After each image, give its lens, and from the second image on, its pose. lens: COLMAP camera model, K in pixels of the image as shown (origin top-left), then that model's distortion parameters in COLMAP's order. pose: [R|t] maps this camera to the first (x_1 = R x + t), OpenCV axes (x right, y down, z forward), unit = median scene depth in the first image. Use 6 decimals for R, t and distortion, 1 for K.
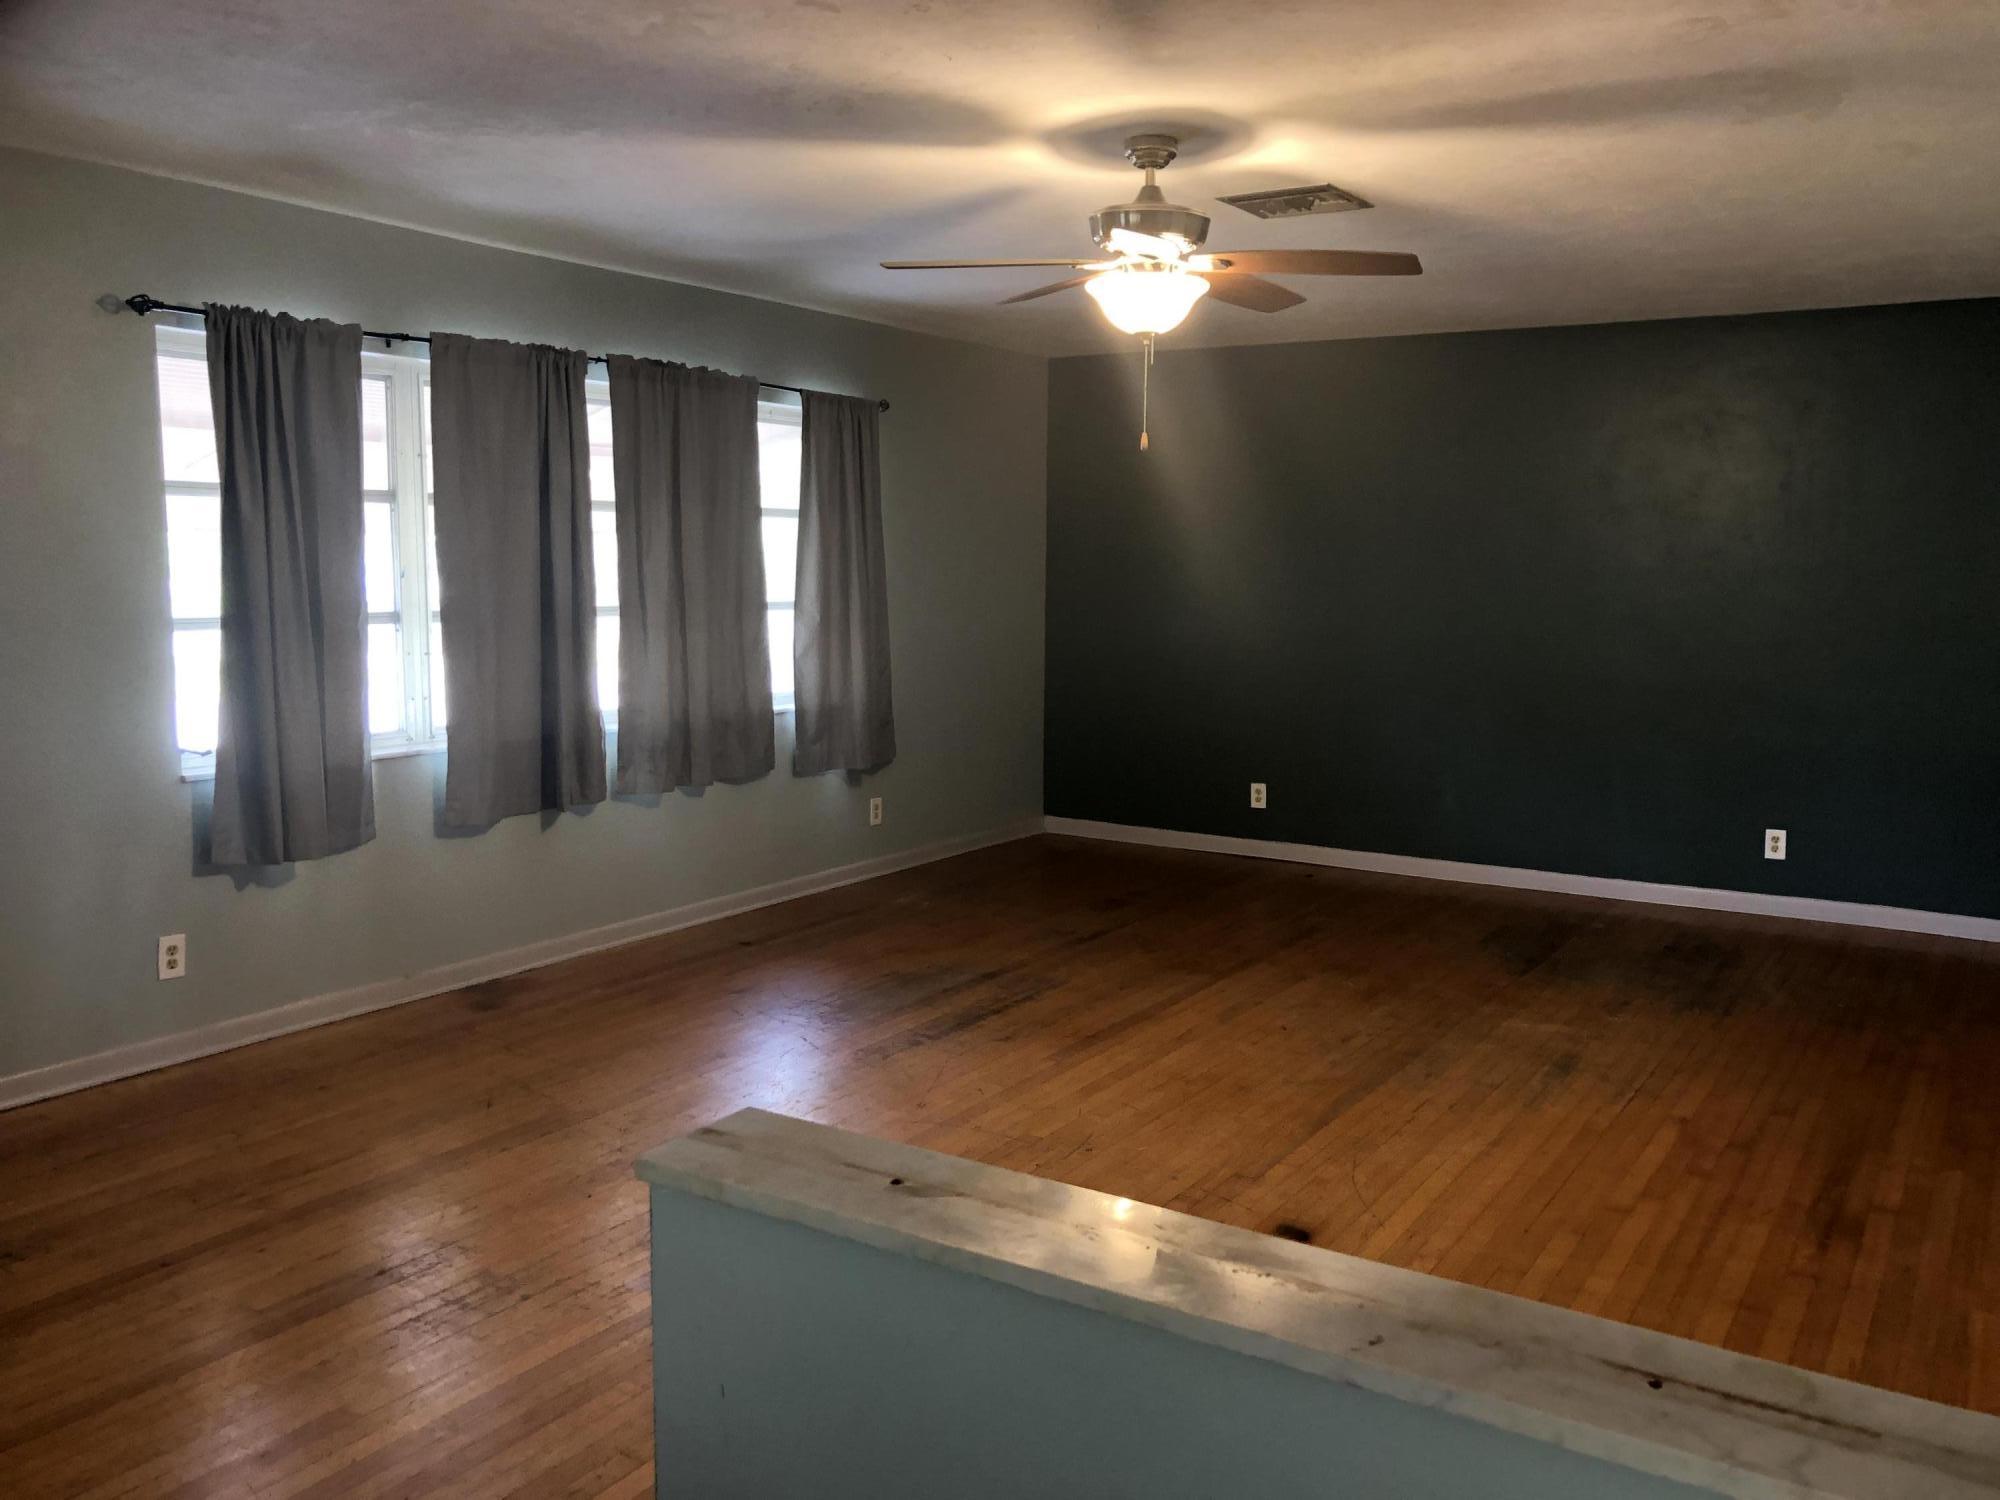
lens RADIAL K [[1633.1, 0, 1013.5], [0, 1633.1, 752.1], [0, 0, 1]] dist [0.044051, -0.063895]
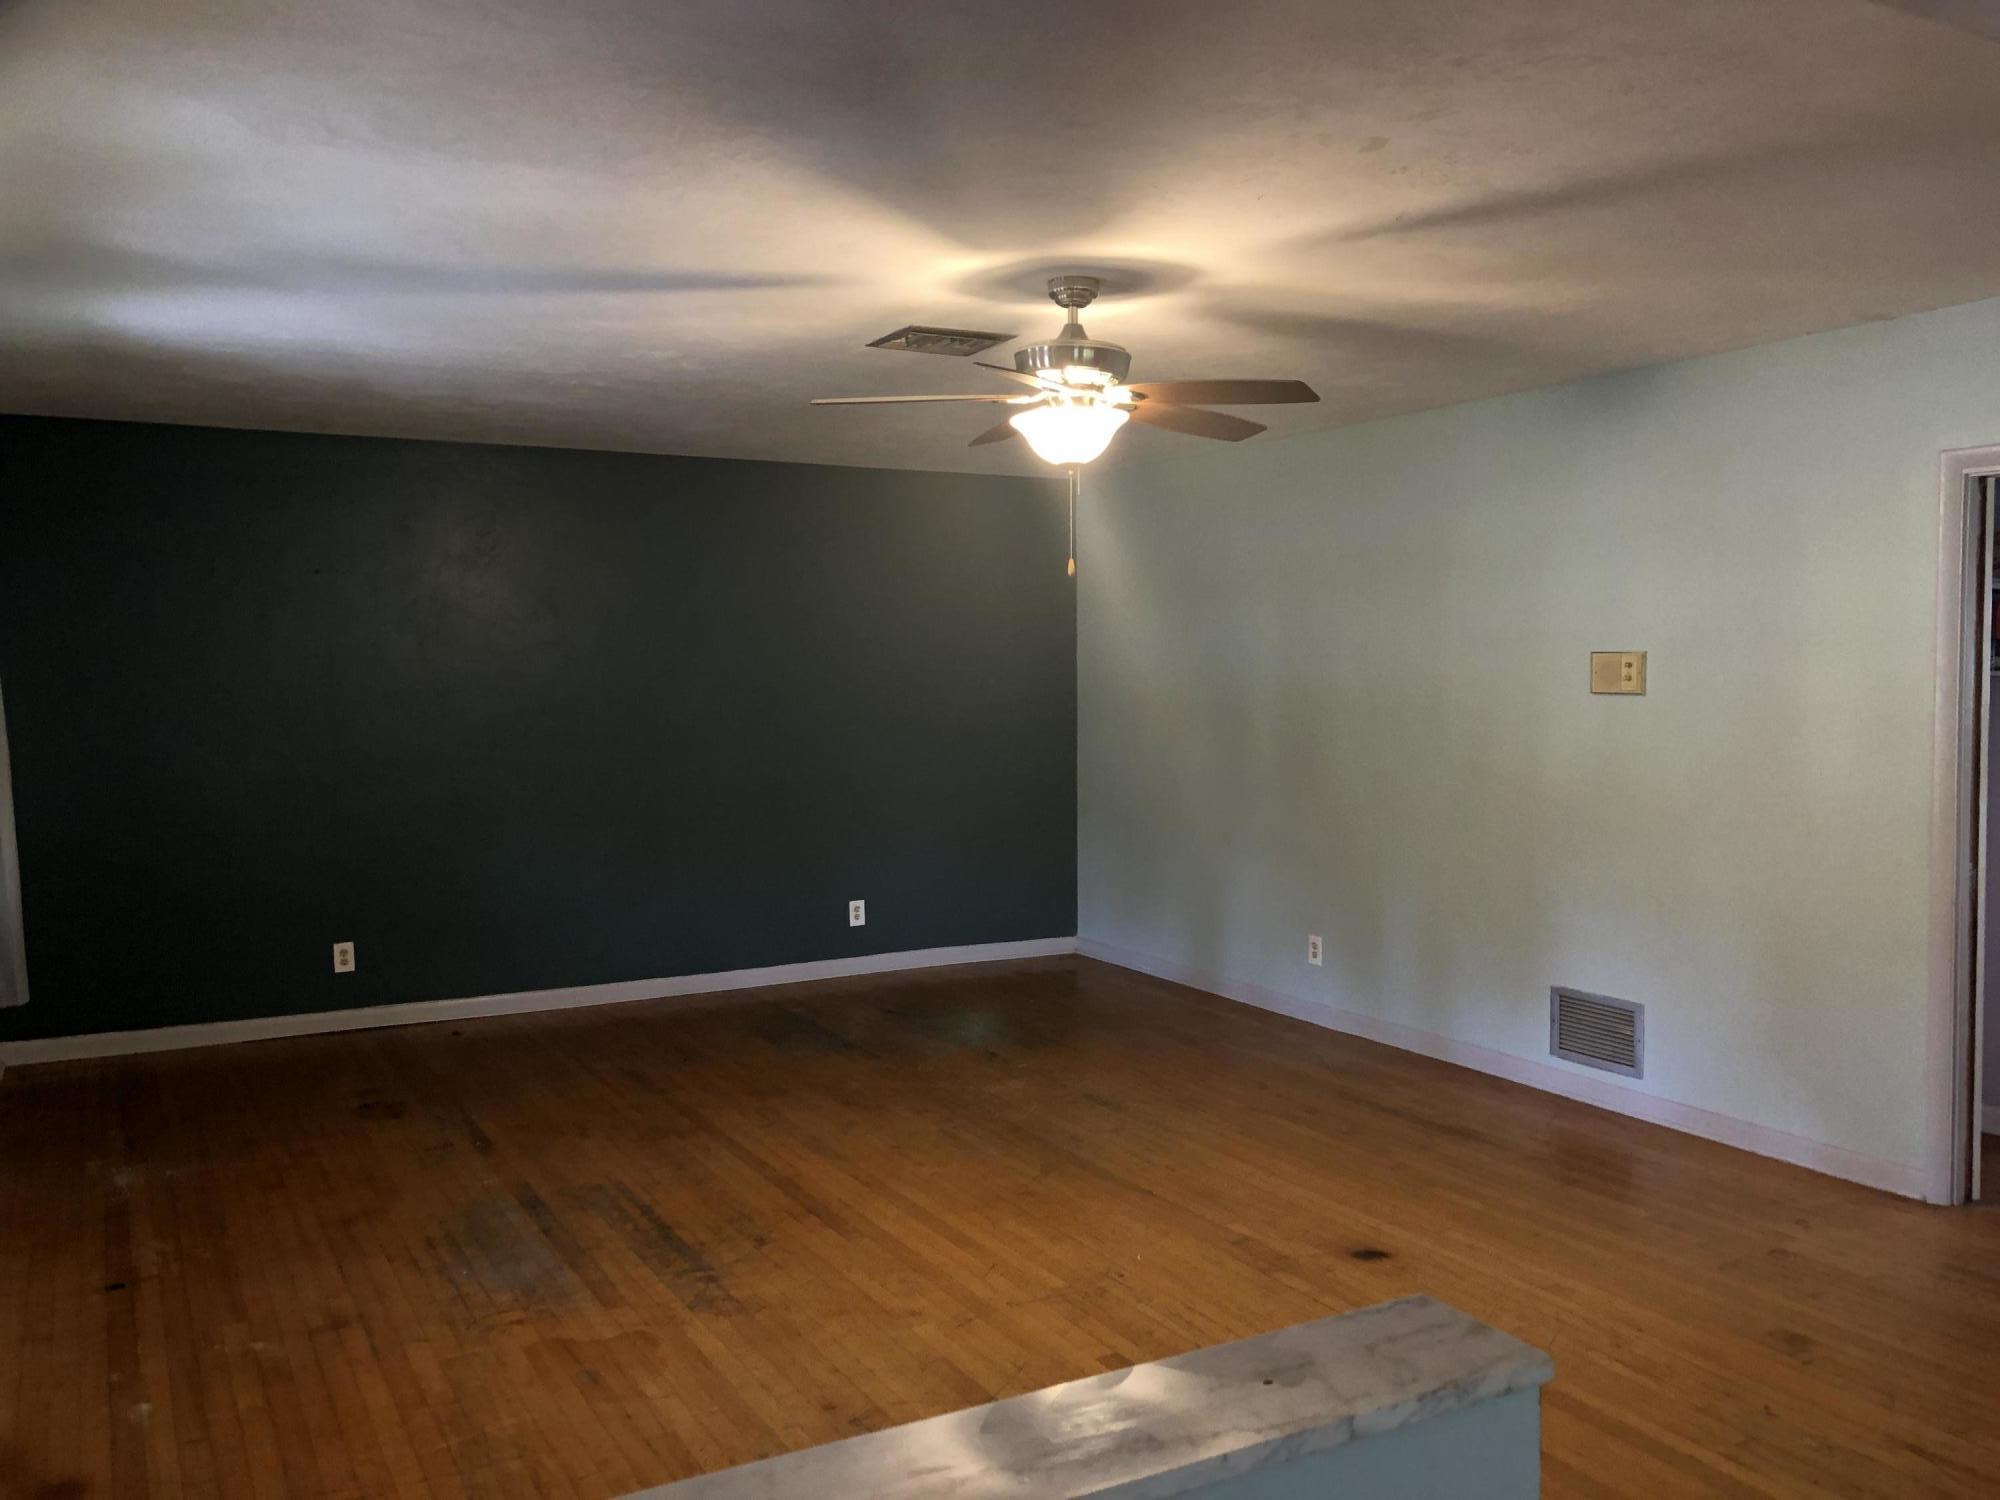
lens RADIAL K [[1633.1, 0, 1013.1], [0, 1633.1, 749.2], [0, 0, 1]] dist [0.044051, -0.063895]
pose [[0.484767, -0.053976, 0.872976, -0.636798], [0.113349, 0.993554, -0.001512, -0.060399], [-0.867268, 0.099684, 0.487760, 0.414362]]
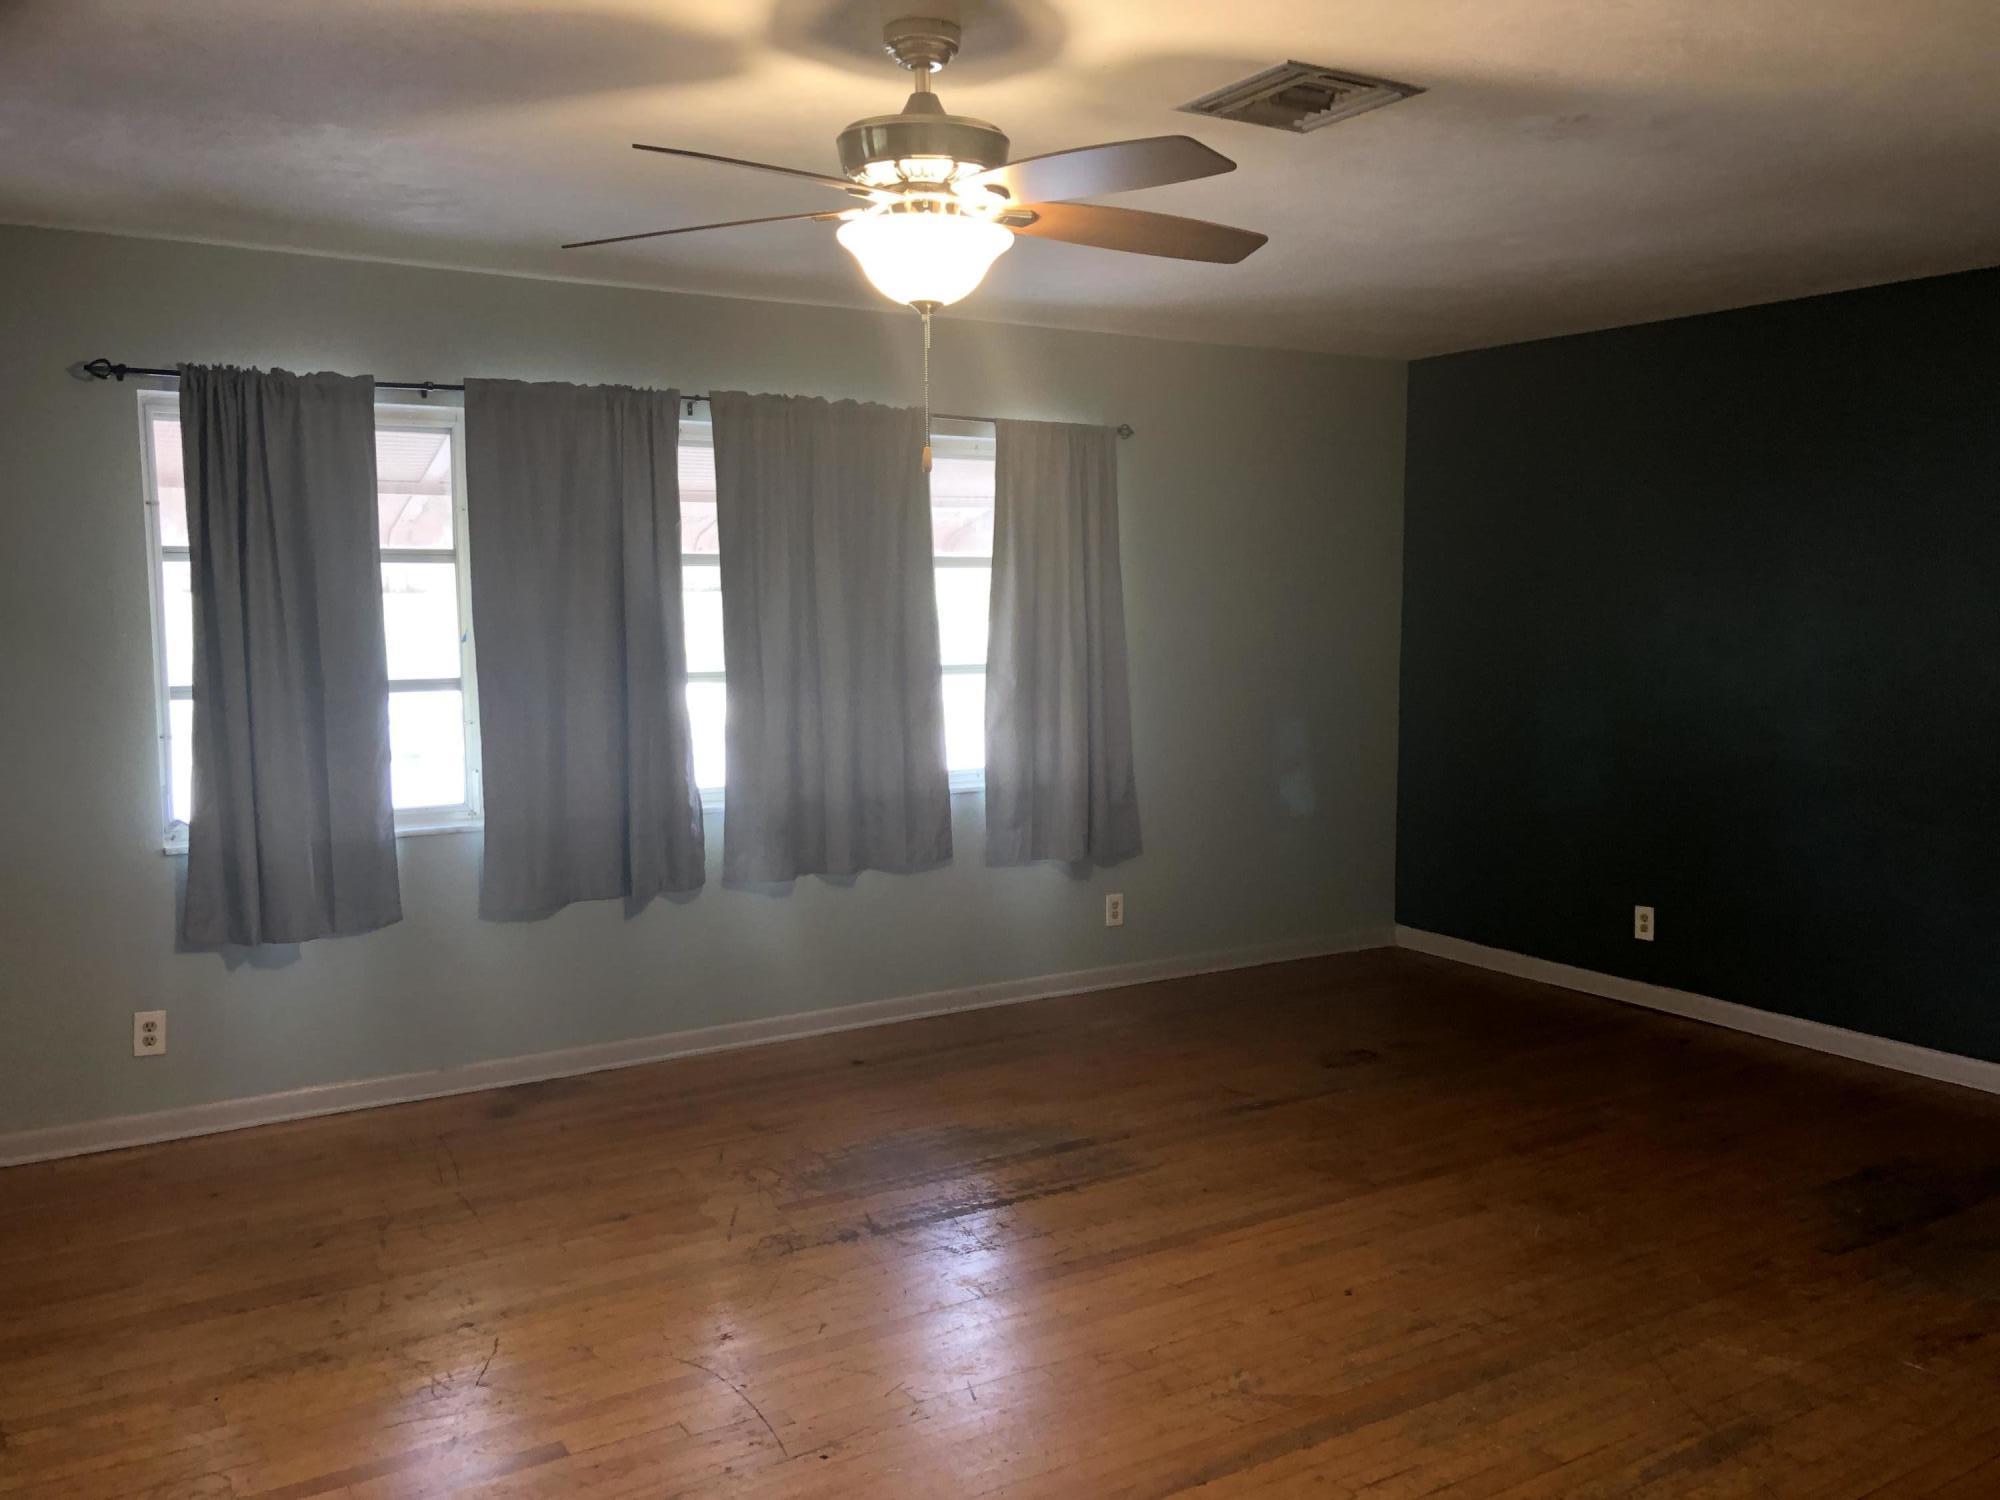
lens RADIAL K [[1633.1, 0, 1003.8], [0, 1633.1, 741.1], [0, 0, 1]] dist [0.044051, -0.063895]
pose [[0.900557, 0.025860, -0.433968, 0.318316], [-0.040411, 0.998887, -0.024336, -0.039692], [0.432855, 0.039453, 0.900600, 0.294702]]
